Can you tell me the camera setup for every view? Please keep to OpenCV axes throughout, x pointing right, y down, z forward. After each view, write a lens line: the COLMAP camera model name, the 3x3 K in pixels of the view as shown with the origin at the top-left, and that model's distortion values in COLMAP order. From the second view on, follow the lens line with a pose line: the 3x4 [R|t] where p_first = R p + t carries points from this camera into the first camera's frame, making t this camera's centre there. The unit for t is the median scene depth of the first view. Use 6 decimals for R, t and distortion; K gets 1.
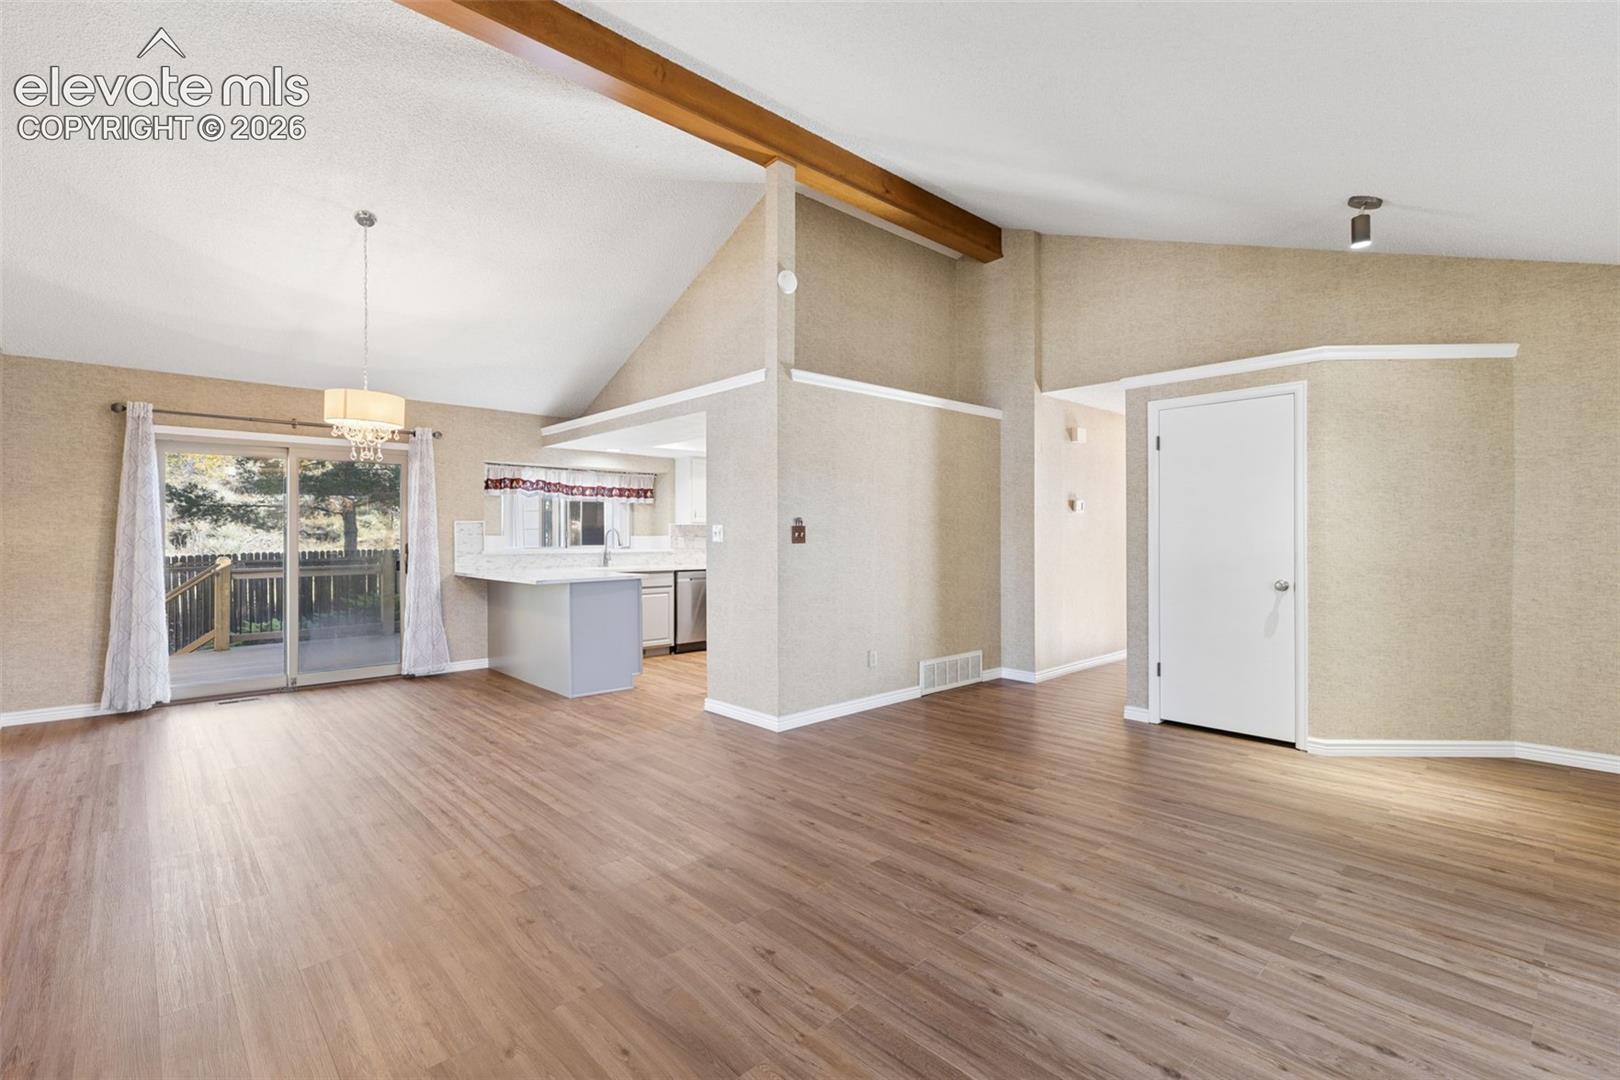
lens RADIAL K [[725.8, 0, 798.7], [0, 725.8, 531.3], [0, 0, 1]] dist [0.003022, -0.000360]
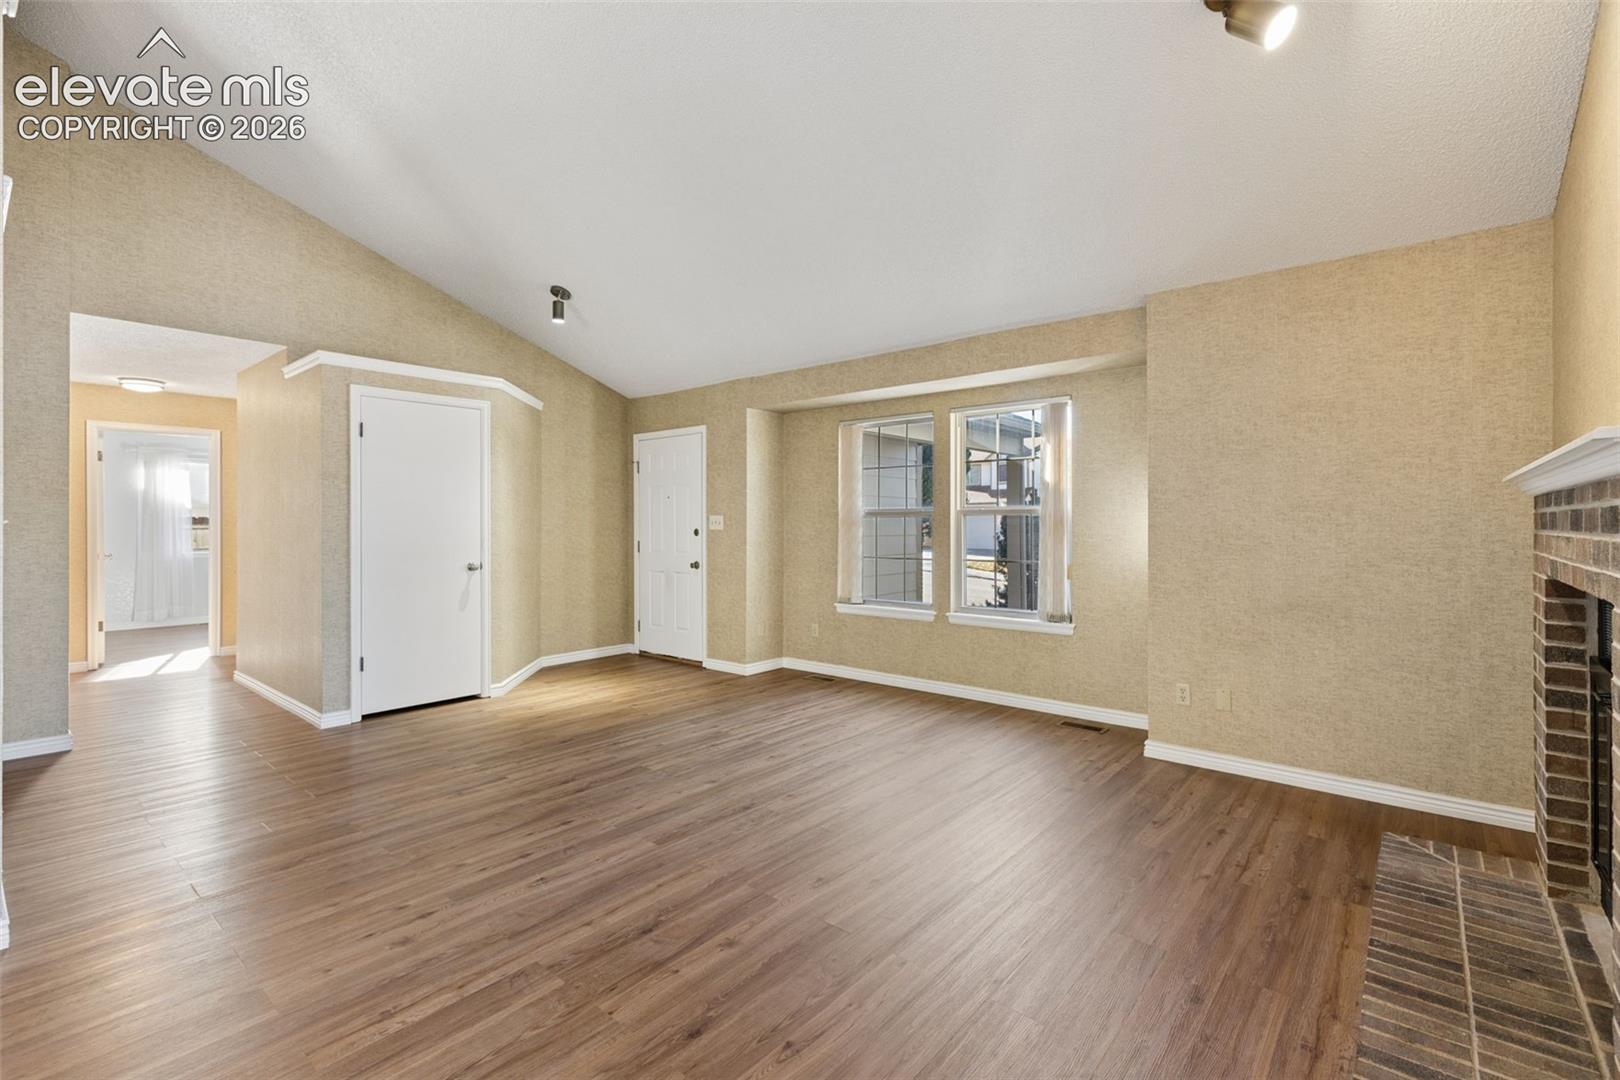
lens RADIAL K [[725.8, 0, 824.5], [0, 725.8, 520.6], [0, 0, 1]] dist [0.003022, -0.000360]
pose [[-0.136545, 0.005674, 0.990618, -0.667814], [-0.003281, 0.999976, -0.006180, 0.004070], [-0.990628, -0.004094, -0.136523, 0.640837]]
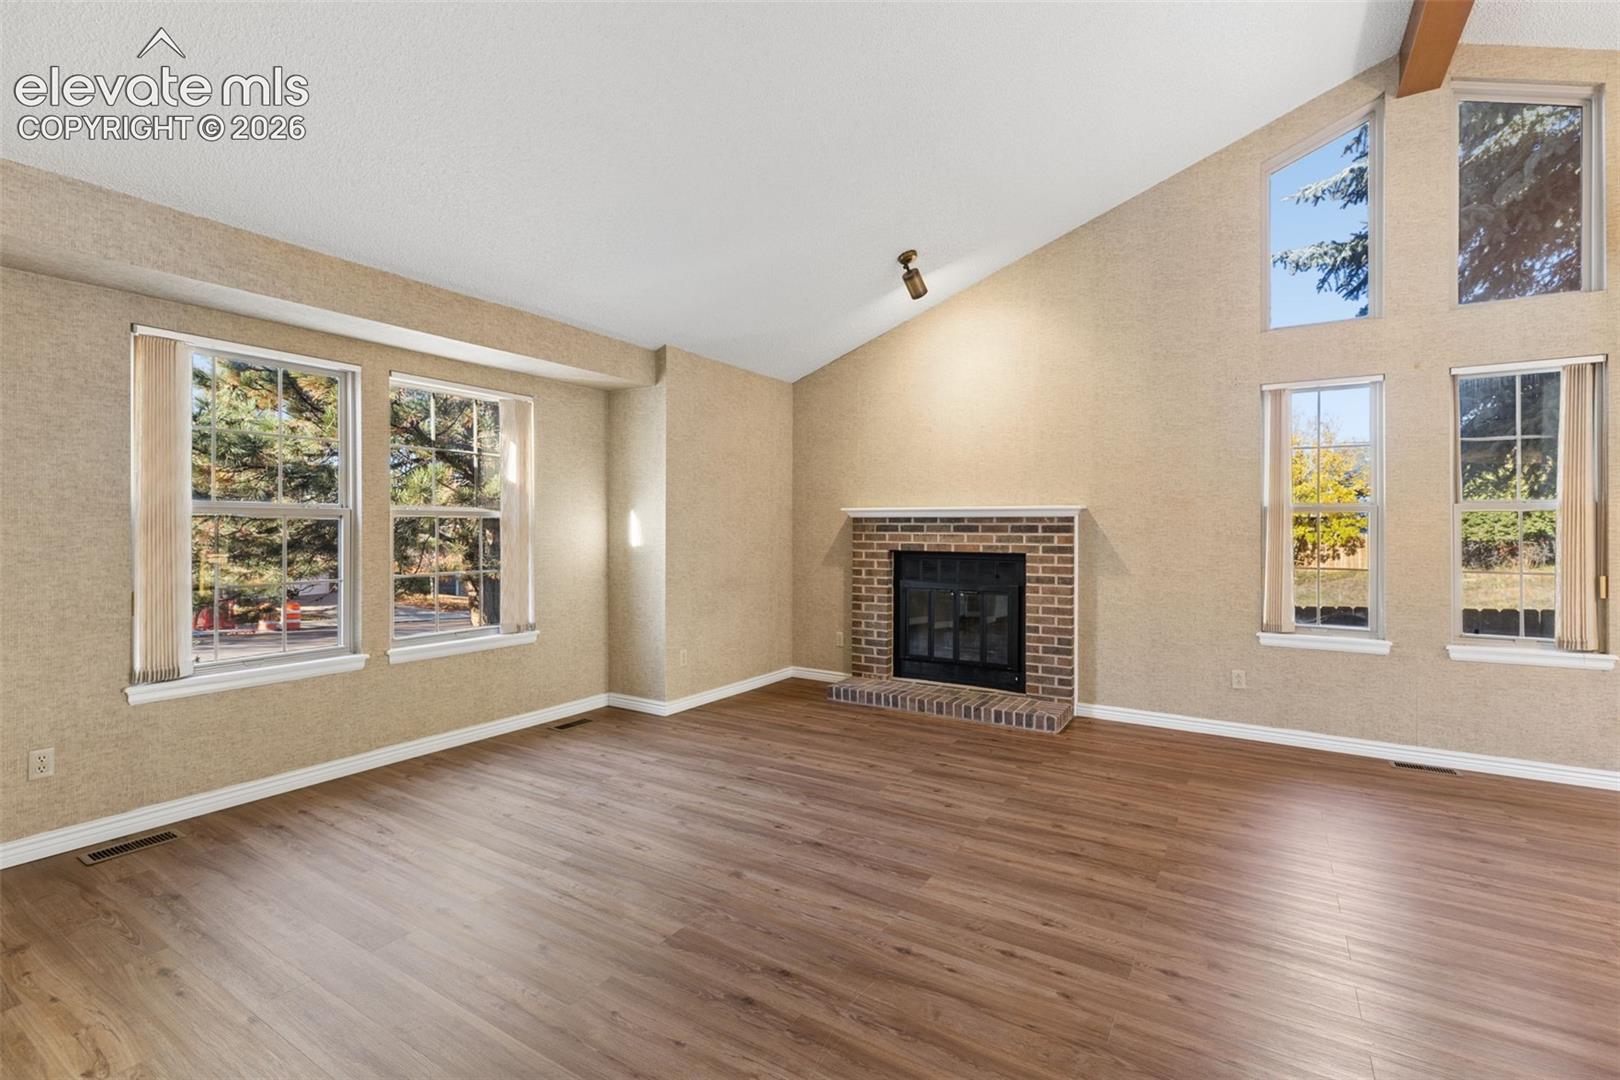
lens RADIAL K [[725.8, 0, 798.4], [0, 725.8, 519.8], [0, 0, 1]] dist [0.003022, -0.000360]
pose [[-0.966437, -0.003750, -0.256877, 0.360541], [0.000279, 0.999878, -0.015647, 0.005038], [0.256905, -0.015193, -0.966317, 1.323070]]
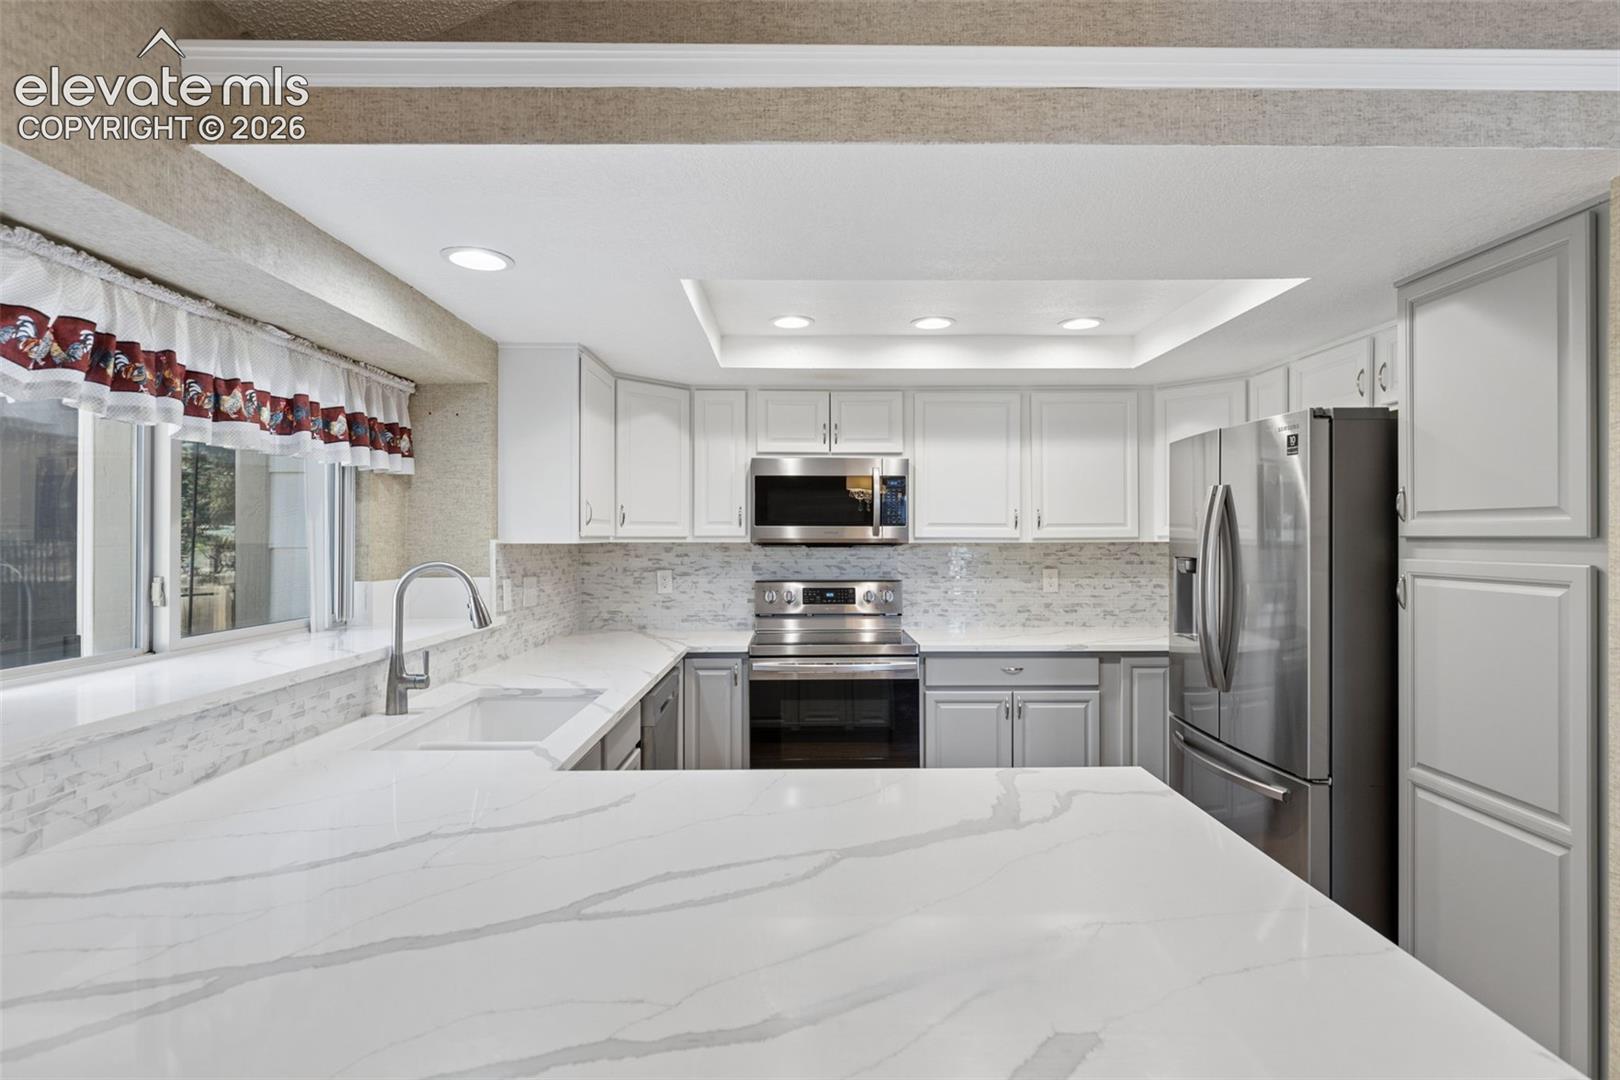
lens RADIAL K [[795.4, 0, 803.9], [0, 795.4, 534.1], [0, 0, 1]] dist [-0.006443, 0.001303]
pose [[0.673565, 0.004375, 0.739115, -0.743745], [-0.006642, 0.999978, 0.000134, -0.030032], [-0.739099, -0.004999, 0.673579, 1.392762]]
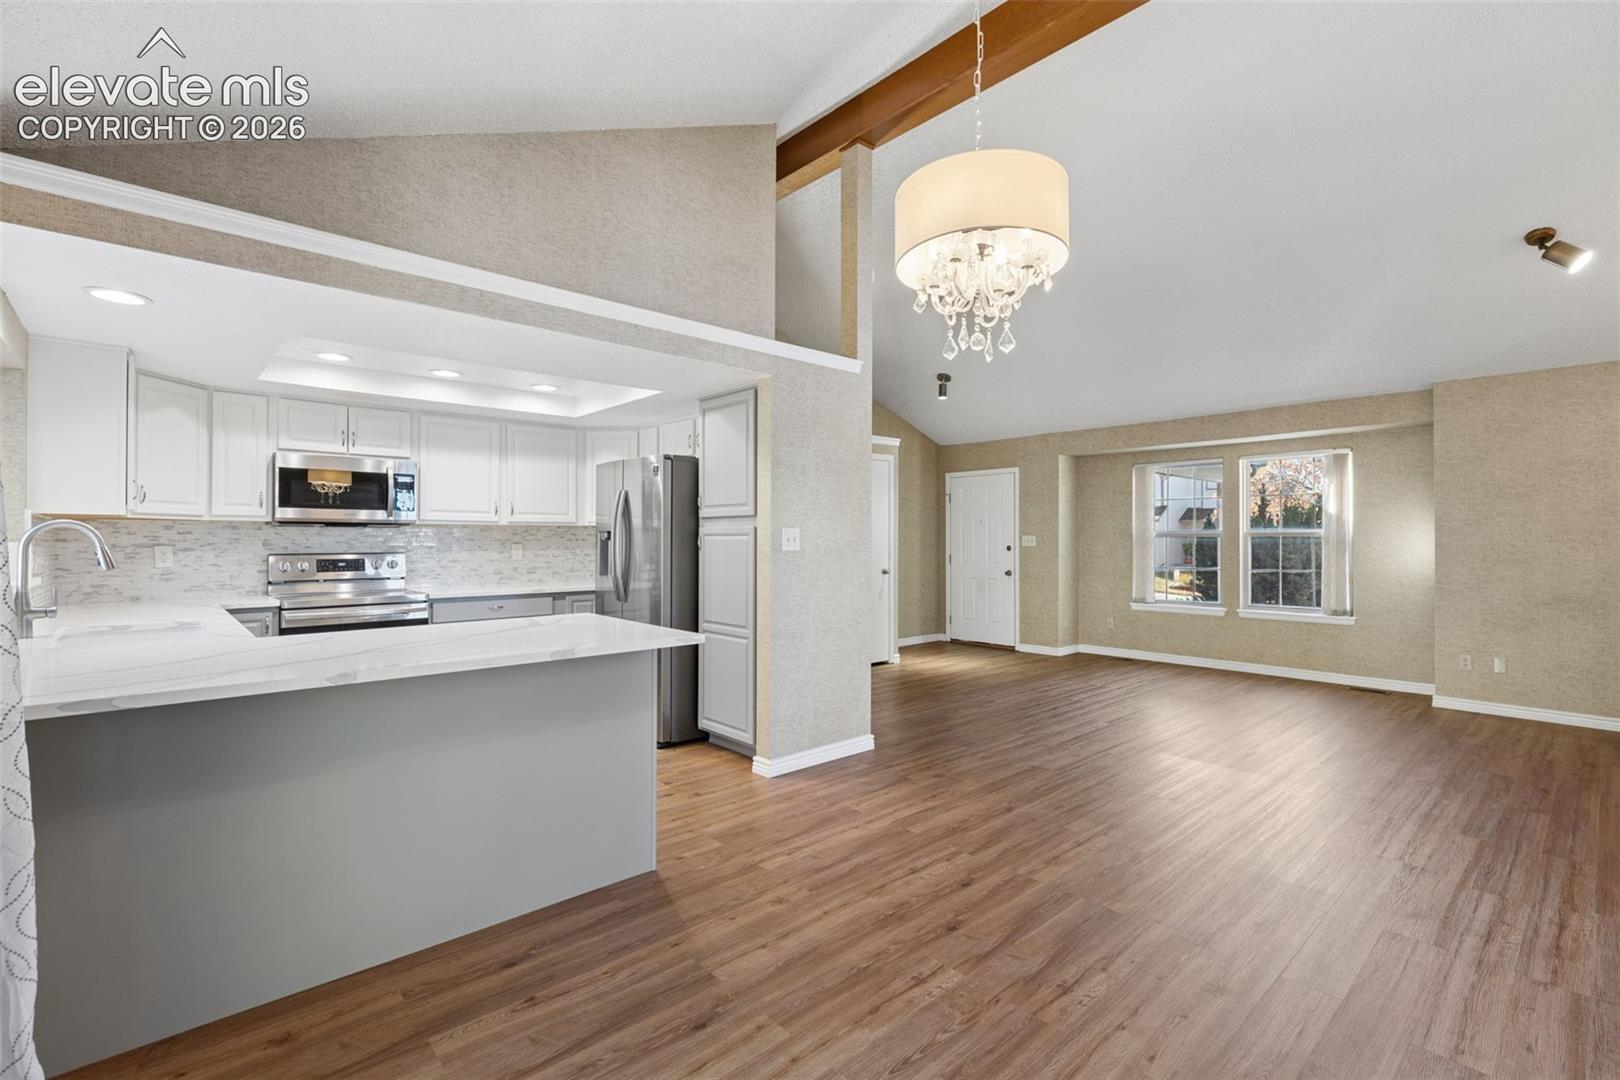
lens RADIAL K [[725.8, 0, 815.6], [0, 725.8, 533.6], [0, 0, 1]] dist [0.003022, -0.000360]
pose [[0.002723, 0.011796, 0.999927, -1.167452], [-0.007185, 0.999905, -0.011776, 0.007349], [-0.999970, -0.007152, 0.002807, 1.273494]]
